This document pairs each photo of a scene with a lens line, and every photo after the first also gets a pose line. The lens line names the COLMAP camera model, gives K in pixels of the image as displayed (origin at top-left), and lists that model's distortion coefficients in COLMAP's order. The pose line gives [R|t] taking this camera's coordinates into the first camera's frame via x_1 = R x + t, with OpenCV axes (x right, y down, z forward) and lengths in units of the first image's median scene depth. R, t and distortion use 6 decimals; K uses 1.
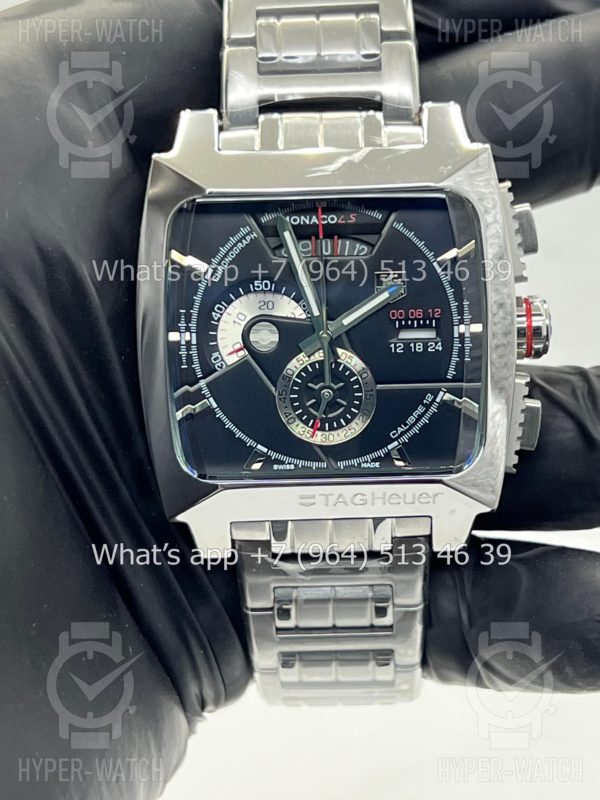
lens RADIAL K [[1785.3, 0, 300.0], [0, 1785.3, 400.0], [0, 0, 1]] dist [0.065848, 0.155171]
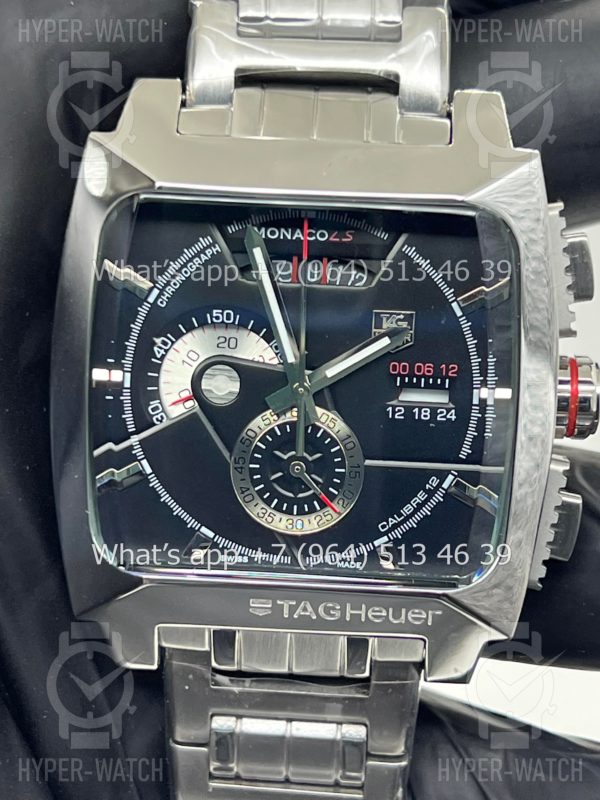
lens RADIAL K [[1817.2, 0, 300.0], [0, 1817.2, 400.0], [0, 0, 1]] dist [0.162124, -0.001016]
pose [[0.997177, 0.074192, -0.011547, 0.022580], [-0.074273, 0.997215, -0.006772, -0.026200], [0.011012, 0.007611, 0.999910, 0.234420]]
